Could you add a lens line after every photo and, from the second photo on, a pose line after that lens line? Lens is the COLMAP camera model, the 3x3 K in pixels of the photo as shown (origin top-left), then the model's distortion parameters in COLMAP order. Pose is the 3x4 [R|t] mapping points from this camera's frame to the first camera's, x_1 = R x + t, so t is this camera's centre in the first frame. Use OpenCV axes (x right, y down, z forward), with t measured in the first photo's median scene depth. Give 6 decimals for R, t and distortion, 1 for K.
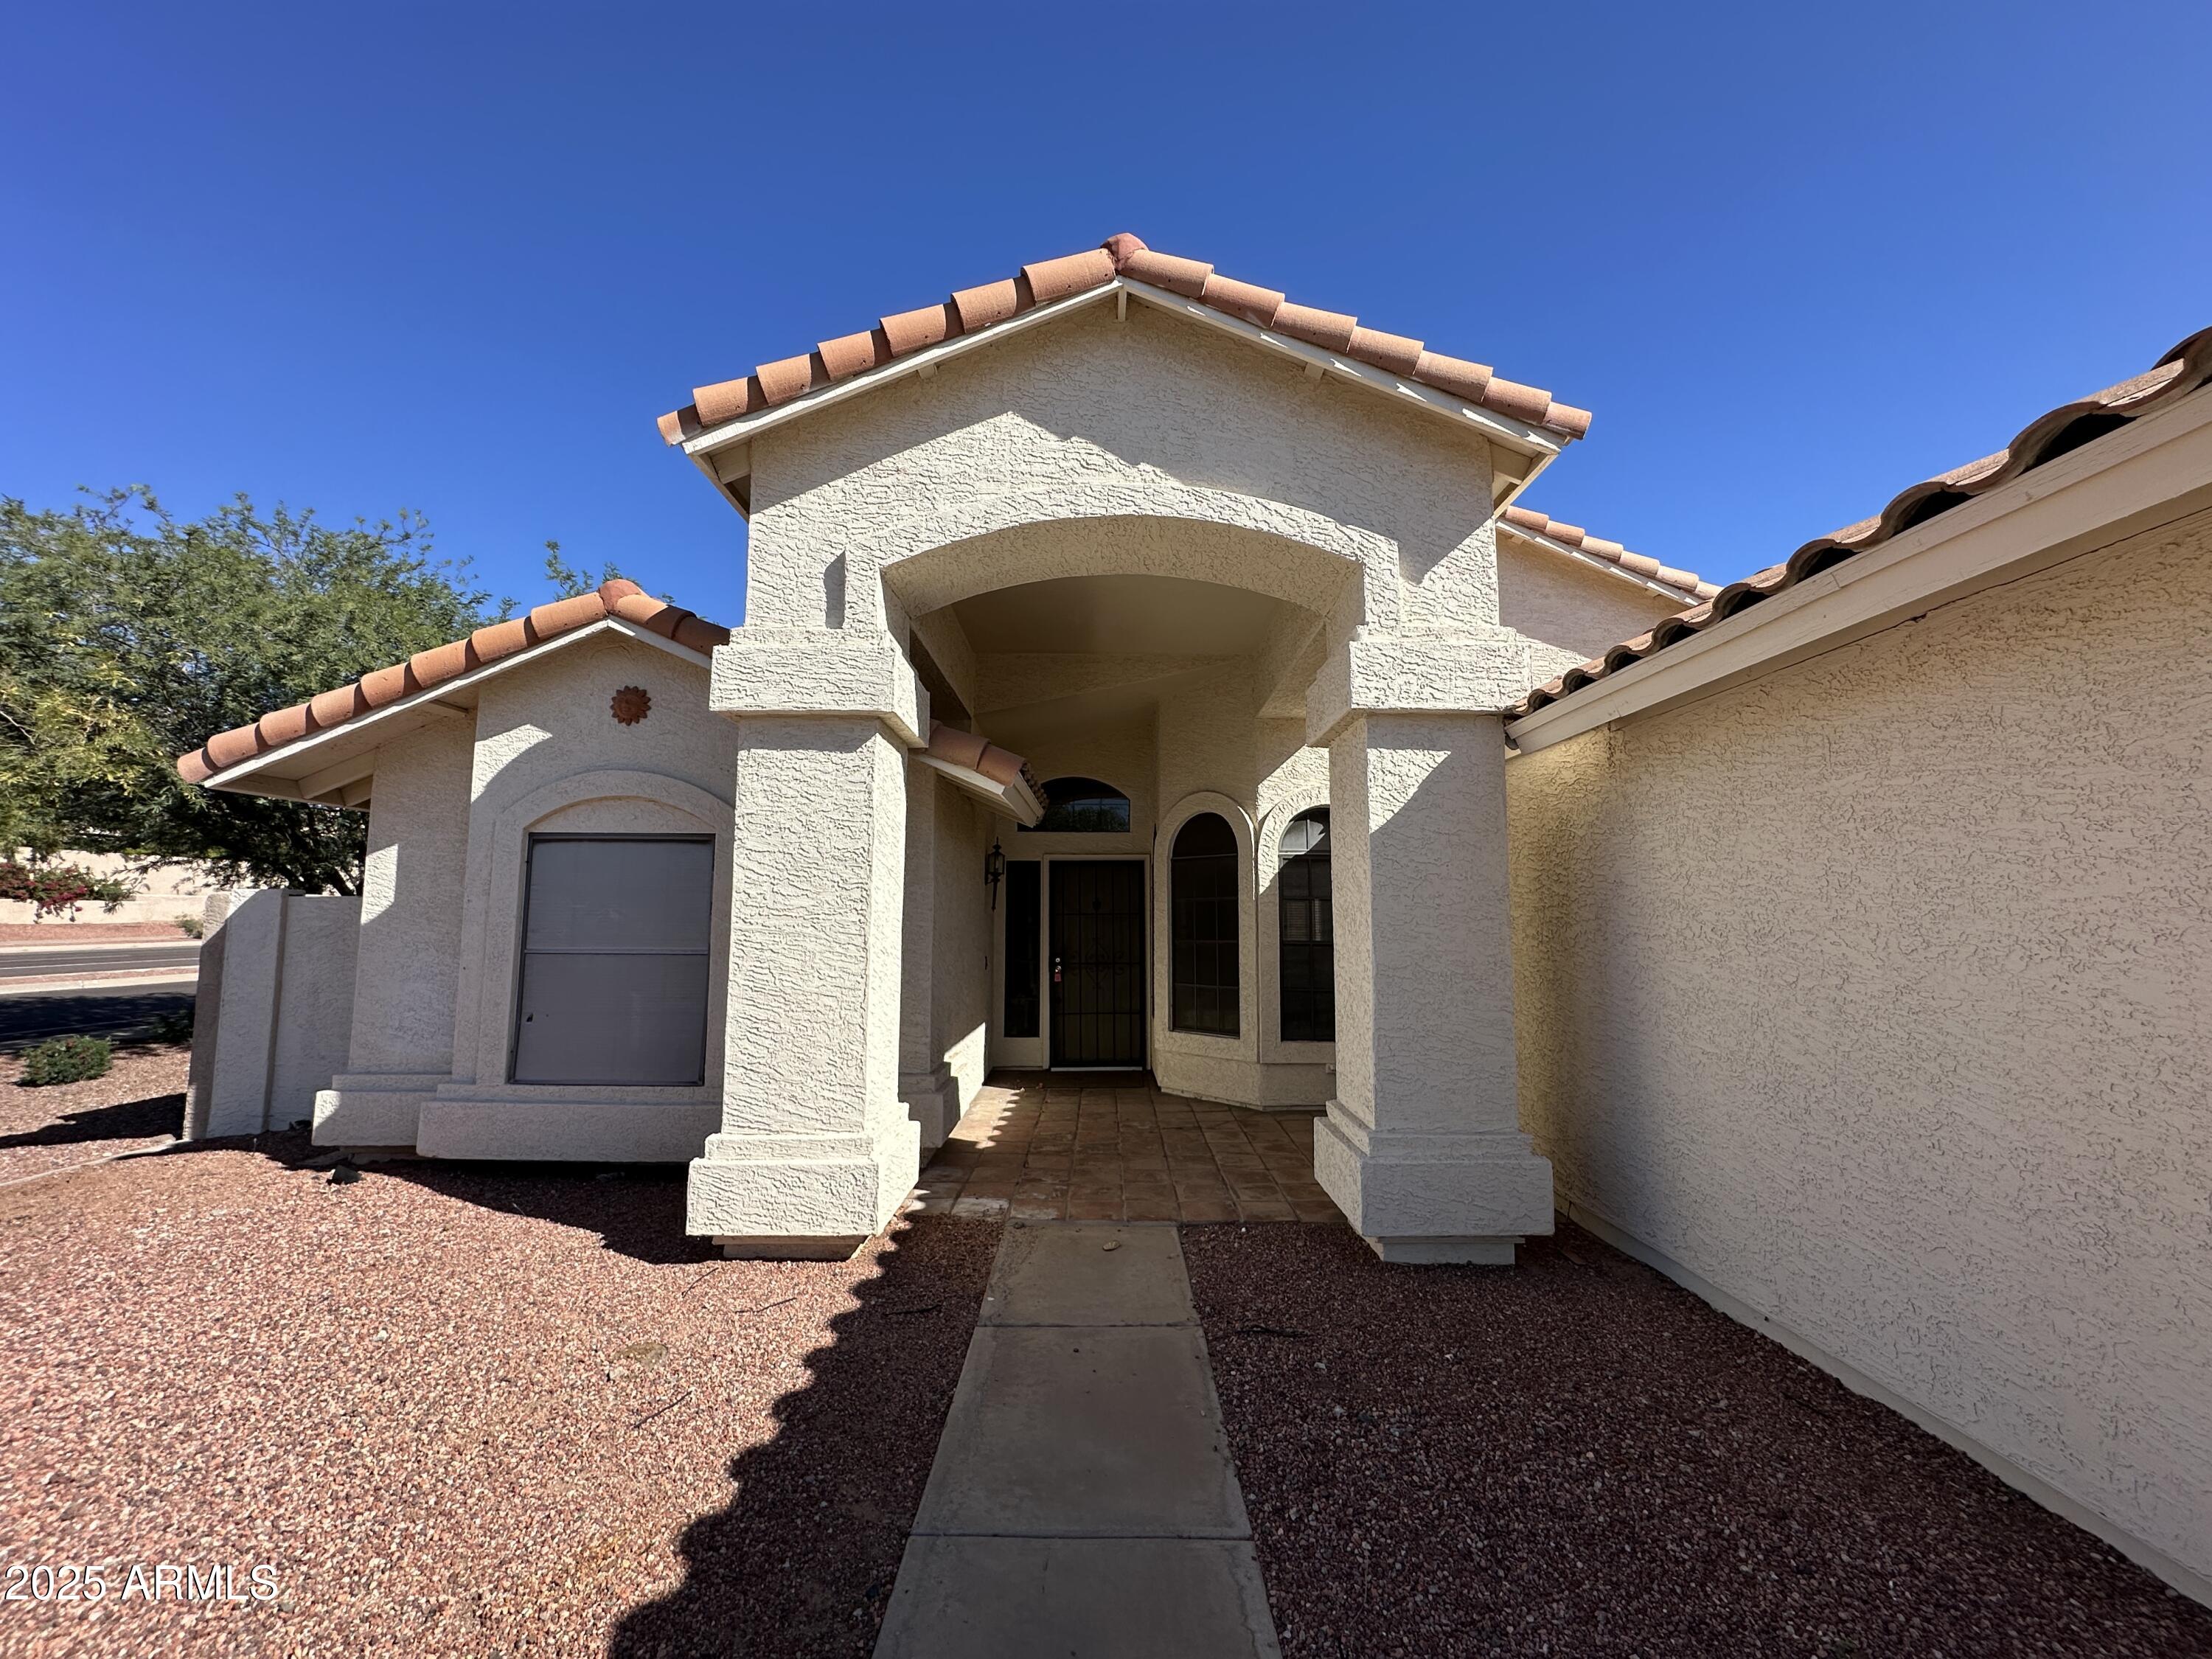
lens RADIAL K [[888.8, 0, 1106.0], [0, 888.8, 829.5], [0, 0, 1]] dist [-0.000402, -0.000020]
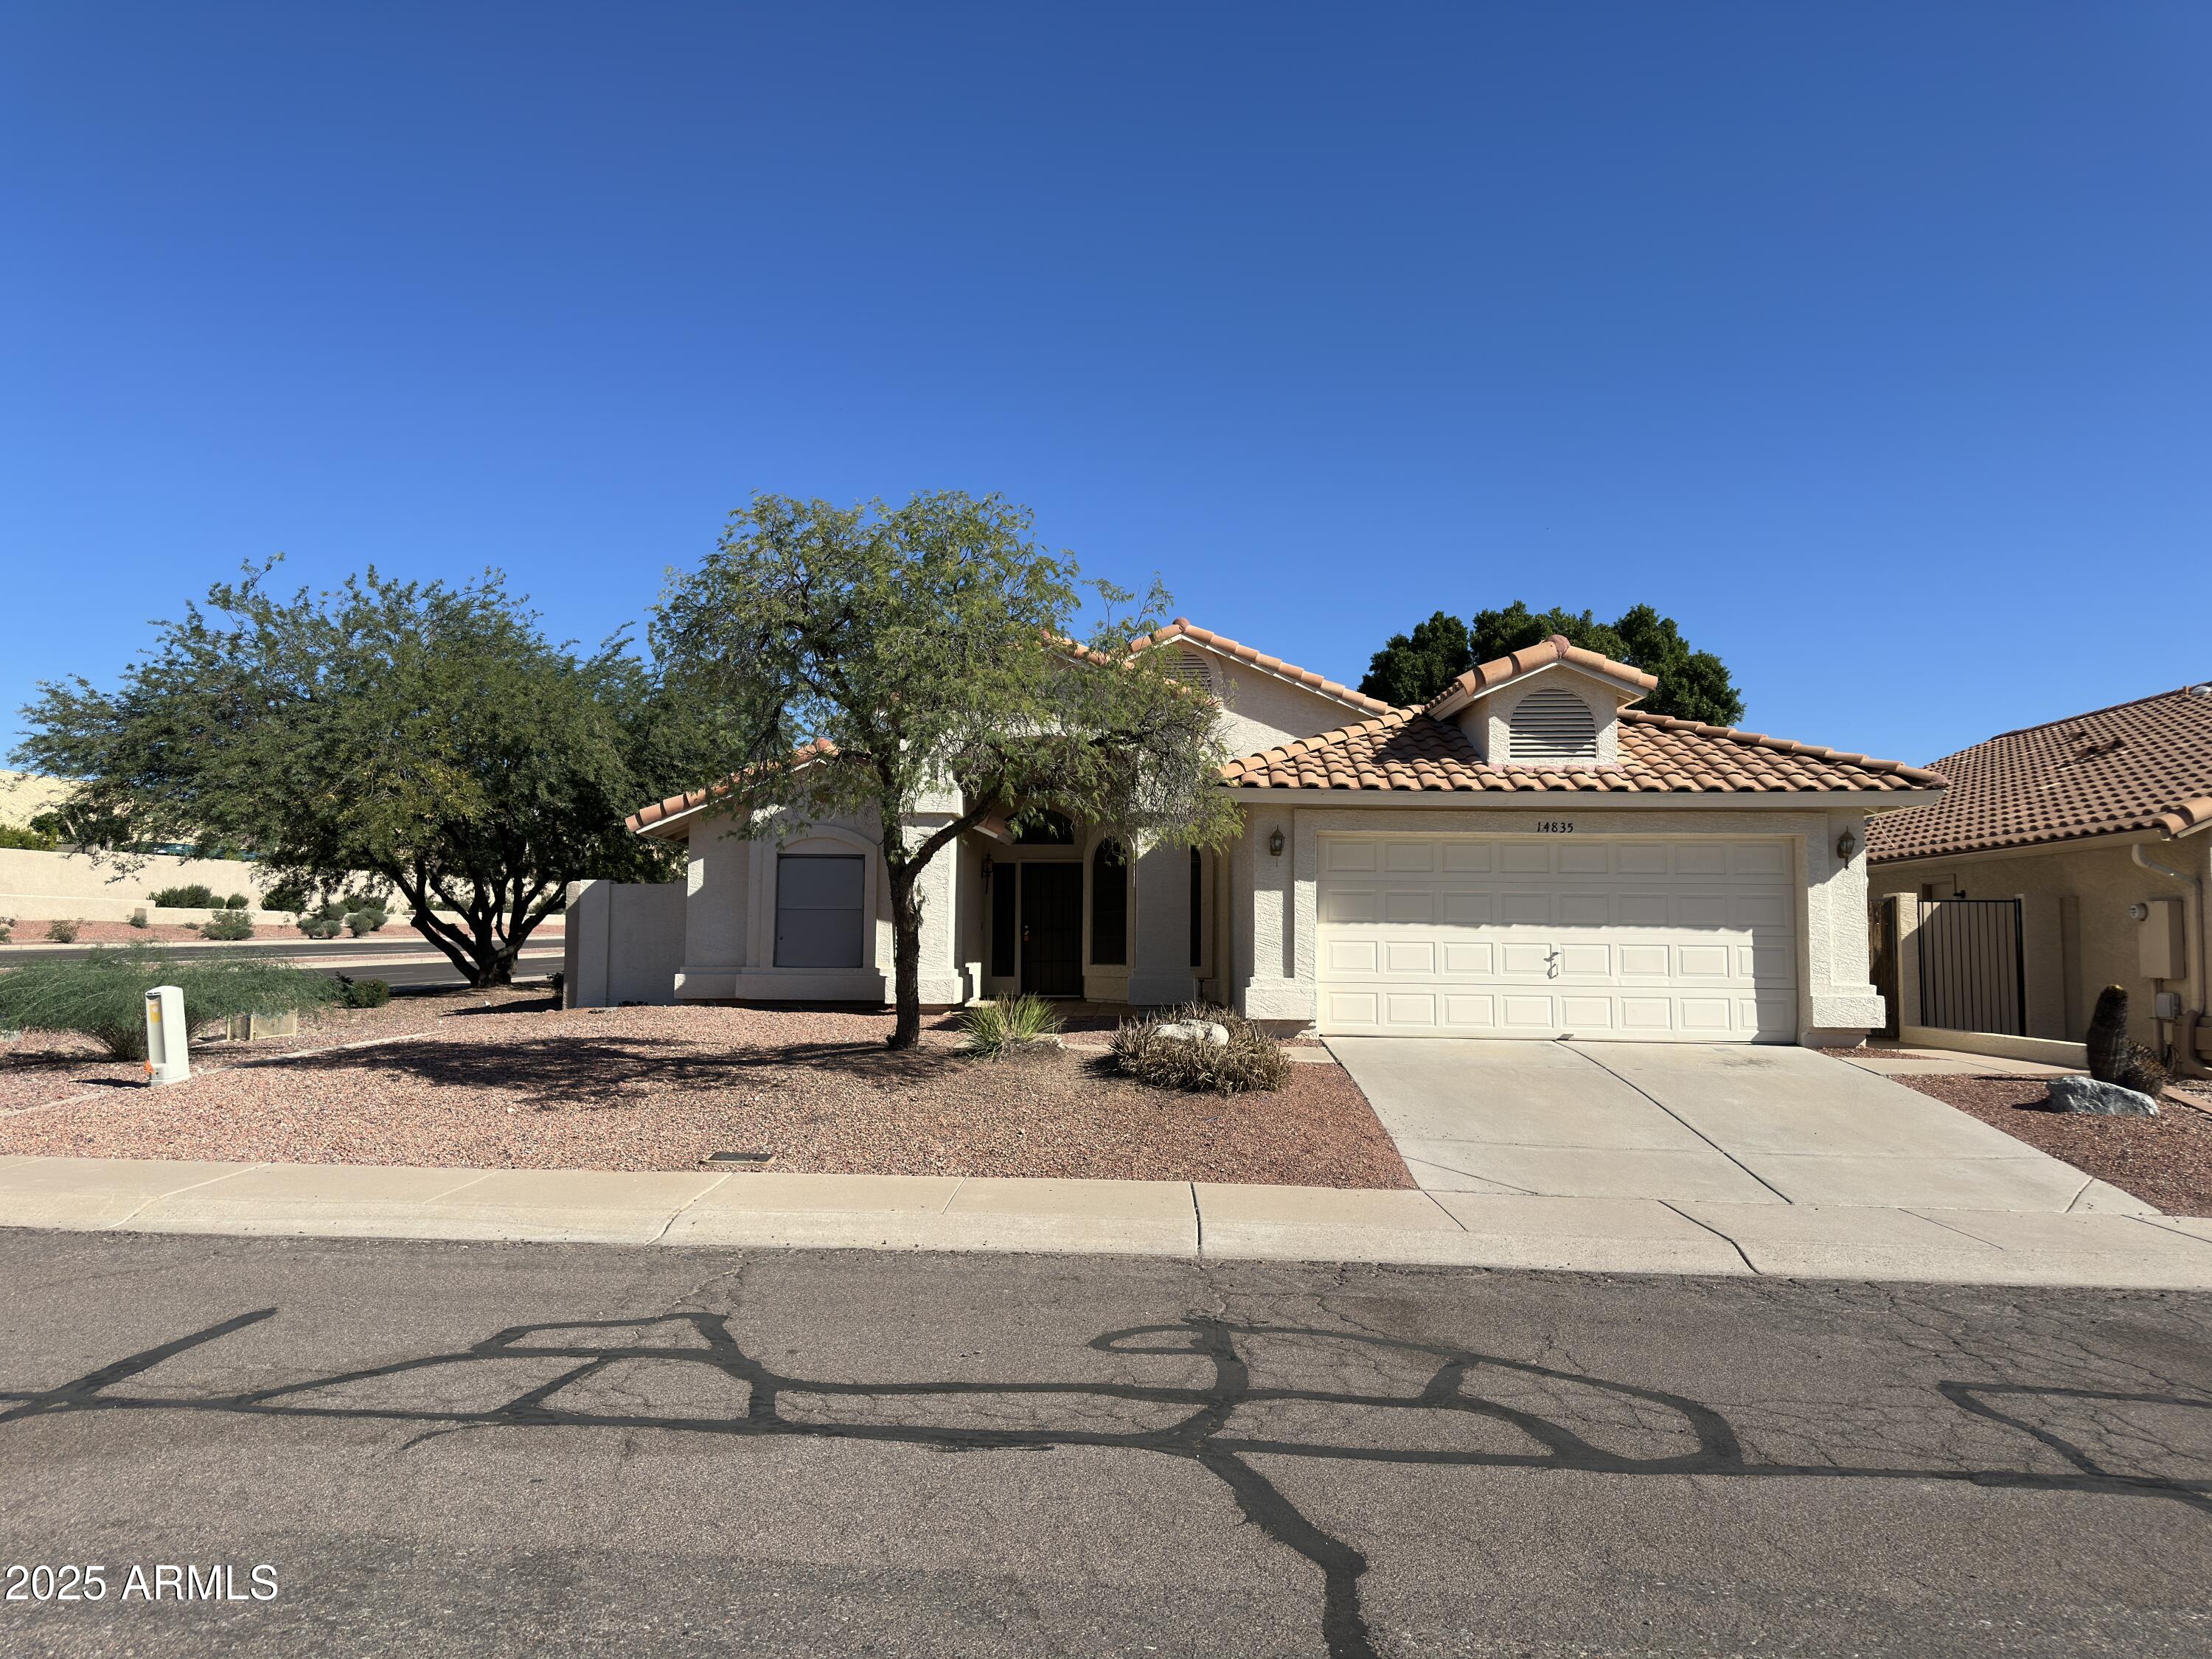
lens RADIAL K [[1557.9, 0, 1106.0], [0, 1557.9, 829.5], [0, 0, 1]] dist [0.002358, -0.107434]
pose [[0.999663, 0.001813, -0.025879, 0.218039], [-0.001047, 0.999562, 0.029578, -0.147117], [0.025921, -0.029541, 0.999227, -2.419207]]
